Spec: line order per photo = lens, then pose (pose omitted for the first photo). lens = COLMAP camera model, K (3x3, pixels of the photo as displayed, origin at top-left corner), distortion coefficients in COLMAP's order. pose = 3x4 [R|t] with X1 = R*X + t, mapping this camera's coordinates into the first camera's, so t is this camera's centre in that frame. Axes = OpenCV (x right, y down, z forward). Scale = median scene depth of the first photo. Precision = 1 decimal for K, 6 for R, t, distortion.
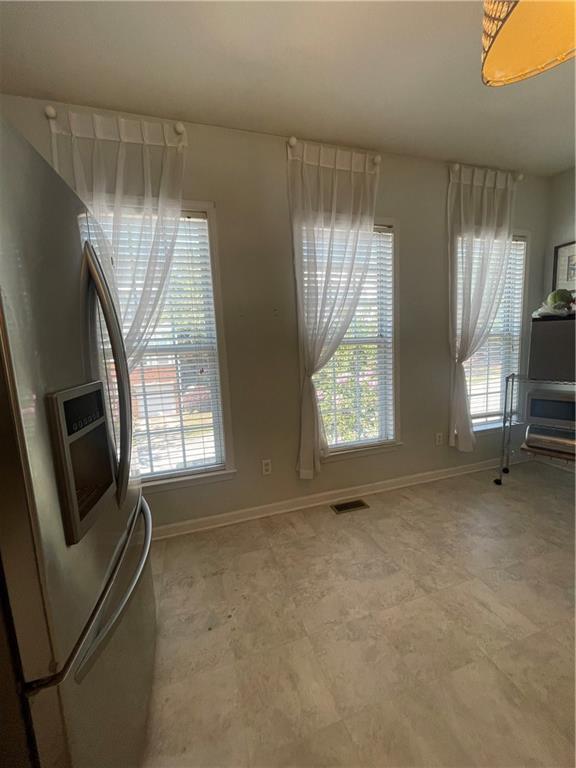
lens RADIAL K [[309.1, 0, 285.4], [0, 309.1, 379.3], [0, 0, 1]] dist [-0.006221, 0.000818]
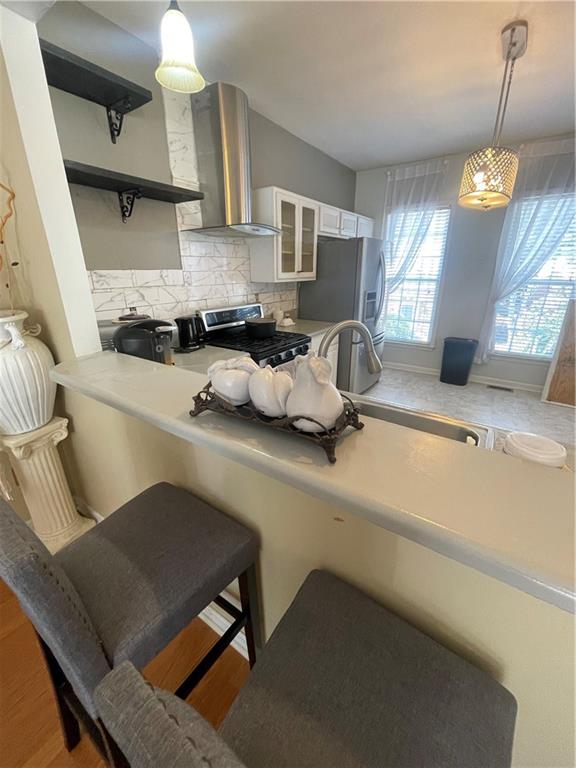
lens RADIAL K [[309.1, 0, 285.2], [0, 309.1, 382.5], [0, 0, 1]] dist [-0.006221, 0.000818]
pose [[0.614904, 0.314065, -0.723364, 0.826332], [-0.118776, 0.943695, 0.308760, 0.019526], [0.779606, -0.103940, 0.617585, -1.068885]]
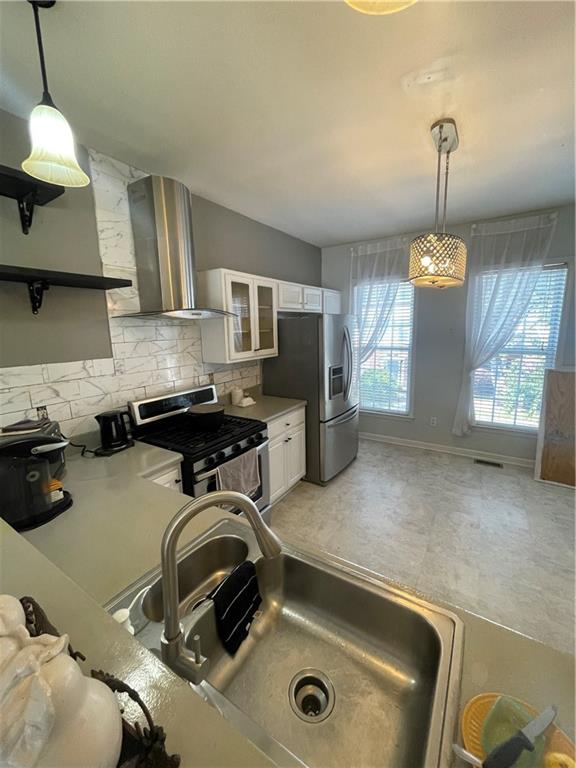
lens RADIAL K [[309.1, 0, 285.4], [0, 309.1, 381.6], [0, 0, 1]] dist [-0.006221, 0.000818]
pose [[0.638895, 0.164528, -0.751495, 0.772692], [-0.097734, 0.986306, 0.132846, -0.091660], [0.763061, -0.011428, 0.646226, -0.837693]]
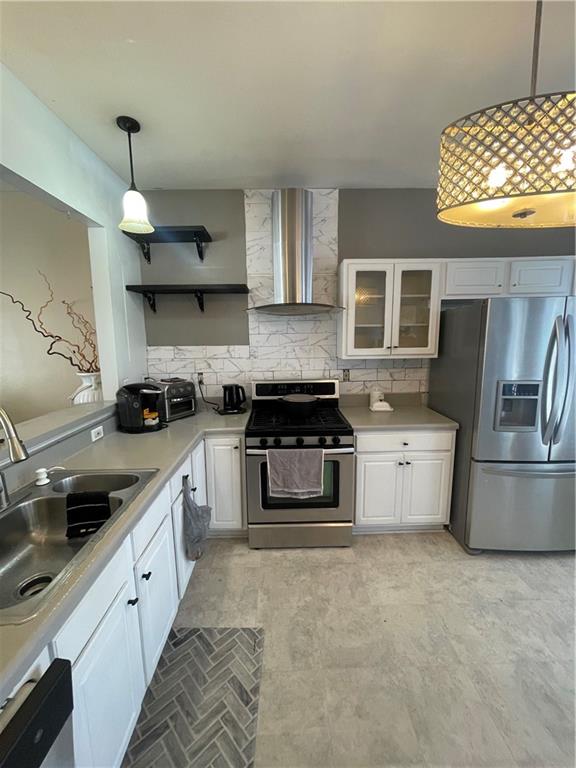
lens RADIAL K [[309.1, 0, 289.0], [0, 309.1, 382.1], [0, 0, 1]] dist [-0.006221, 0.000818]
pose [[-0.283149, 0.194660, -0.939113, 0.867798], [-0.085102, 0.970224, 0.226767, -0.141777], [0.955293, 0.144130, -0.258152, -0.069809]]
